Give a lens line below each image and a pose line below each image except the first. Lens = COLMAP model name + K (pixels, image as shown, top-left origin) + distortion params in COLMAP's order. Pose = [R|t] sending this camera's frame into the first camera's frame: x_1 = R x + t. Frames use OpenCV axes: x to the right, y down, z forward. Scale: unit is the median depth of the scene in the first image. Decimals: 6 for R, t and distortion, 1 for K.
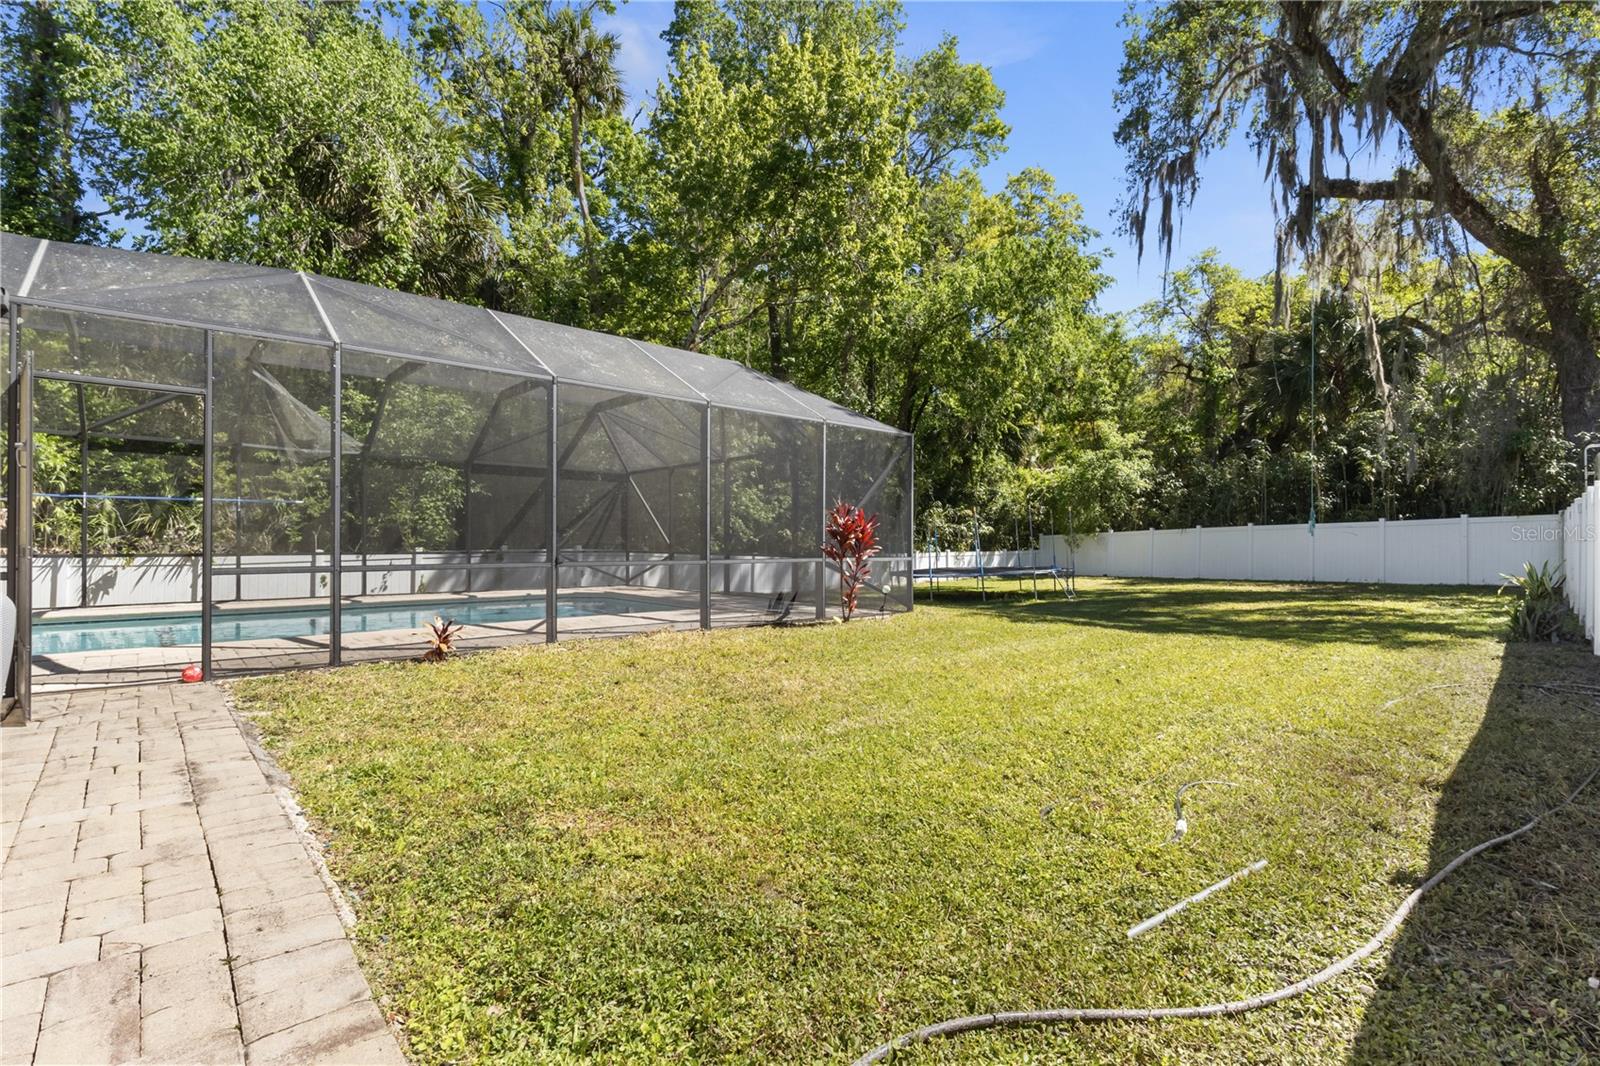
lens RADIAL K [[739.8, 0, 800.0], [0, 739.8, 533.0], [0, 0, 1]] dist [0.004025, 0.000680]
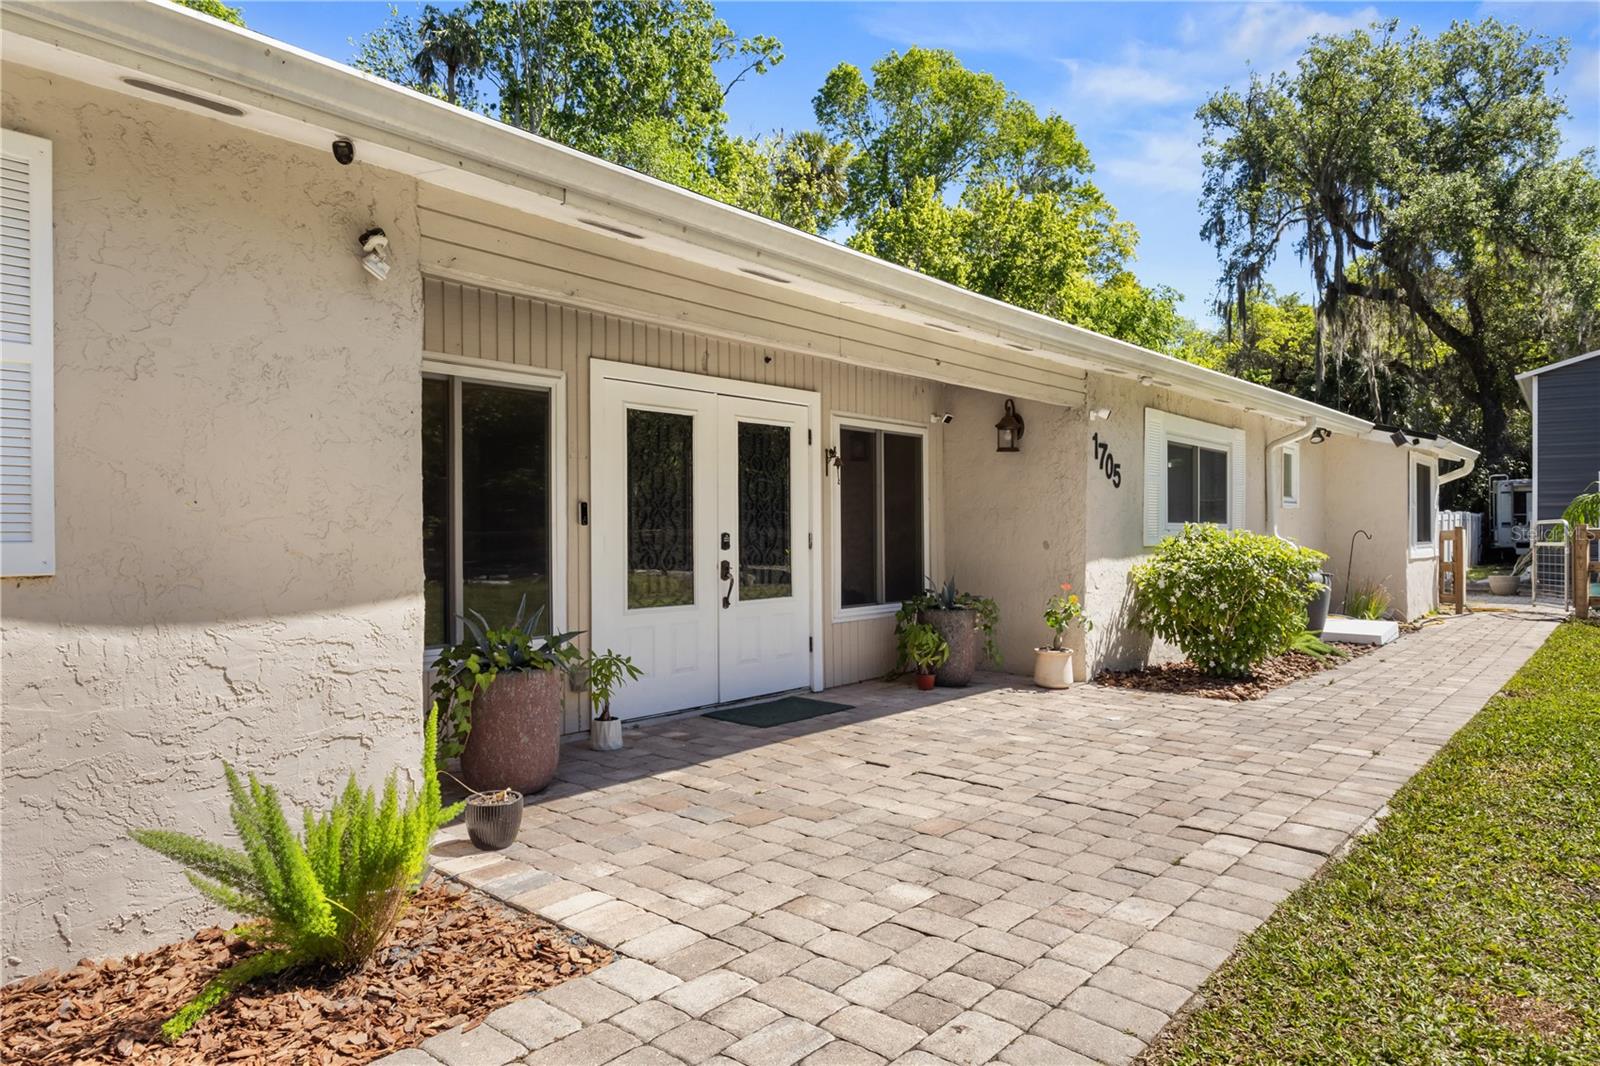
lens RADIAL K [[1007.2, 0, 800.0], [0, 1007.2, 533.0], [0, 0, 1]] dist [-0.010017, -0.002392]
pose [[0.991197, -0.012373, 0.131812, -0.561937], [0.010833, 0.999864, 0.012399, -0.026788], [-0.131948, -0.010862, 0.991197, -0.741000]]
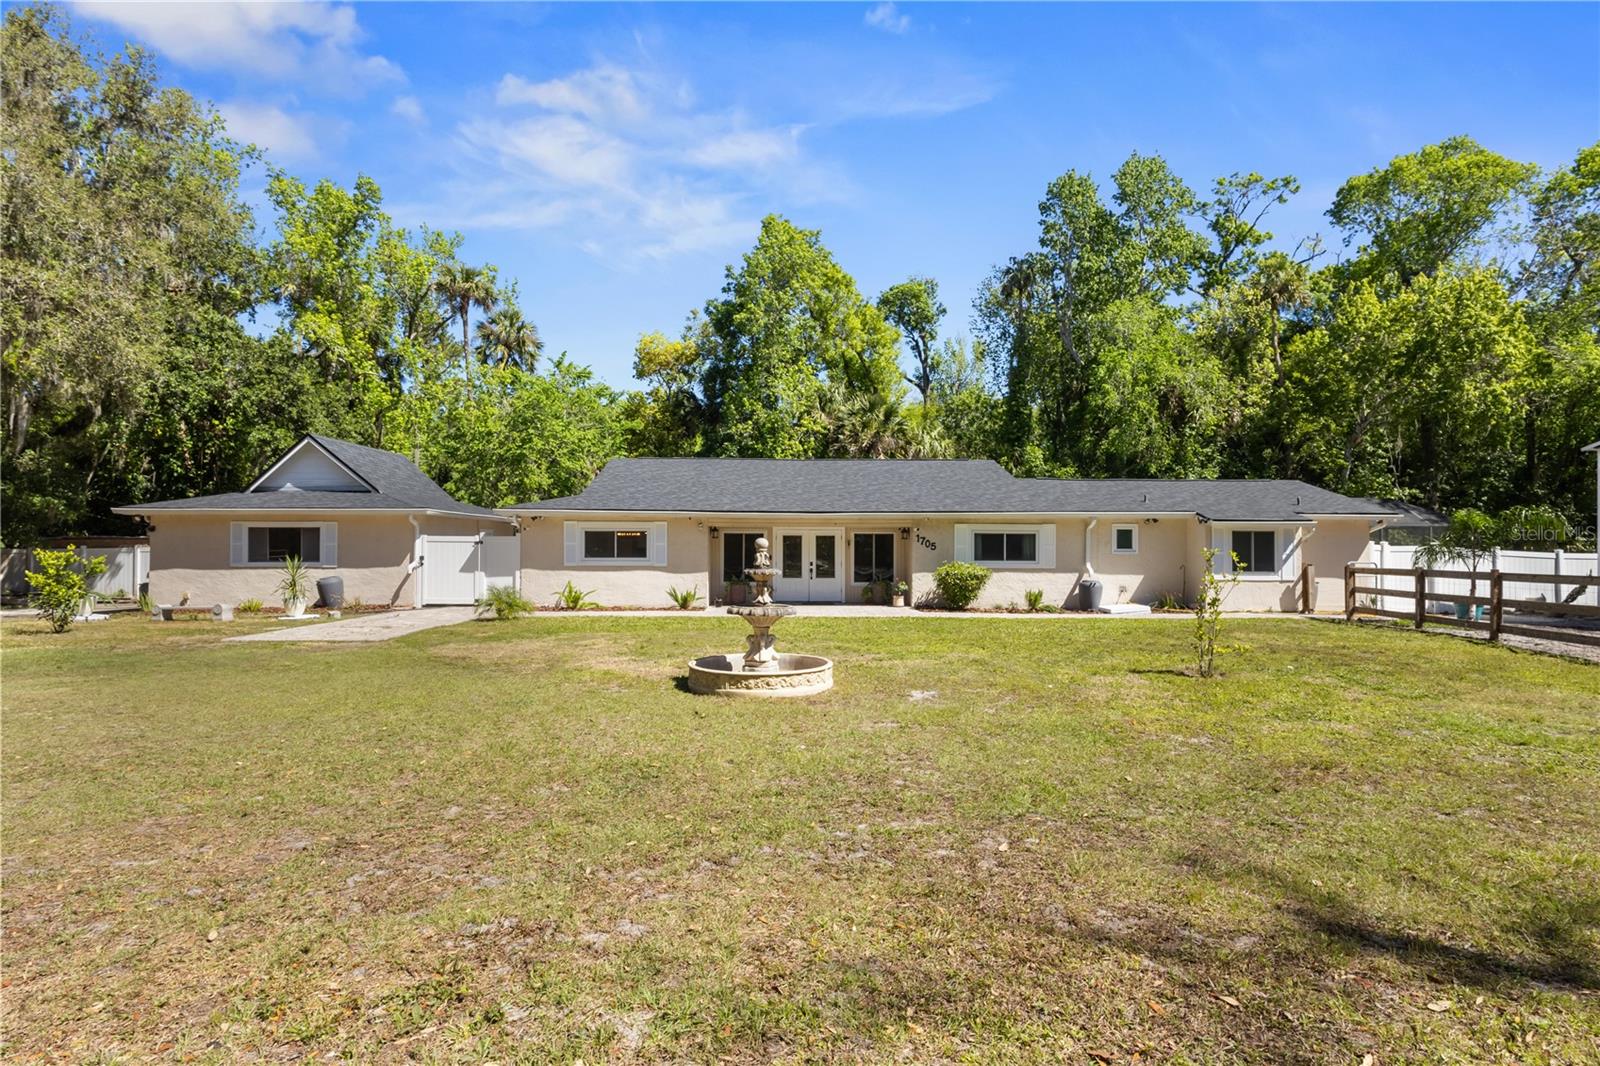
lens RADIAL K [[806.2, 0, 800.0], [0, 806.2, 533.0], [0, 0, 1]] dist [0.017039, -0.000064]
pose [[0.761007, -0.011374, -0.648644, 0.093231], [0.010145, 0.999933, -0.005632, -0.053668], [0.648665, -0.002294, 0.761071, -1.224599]]
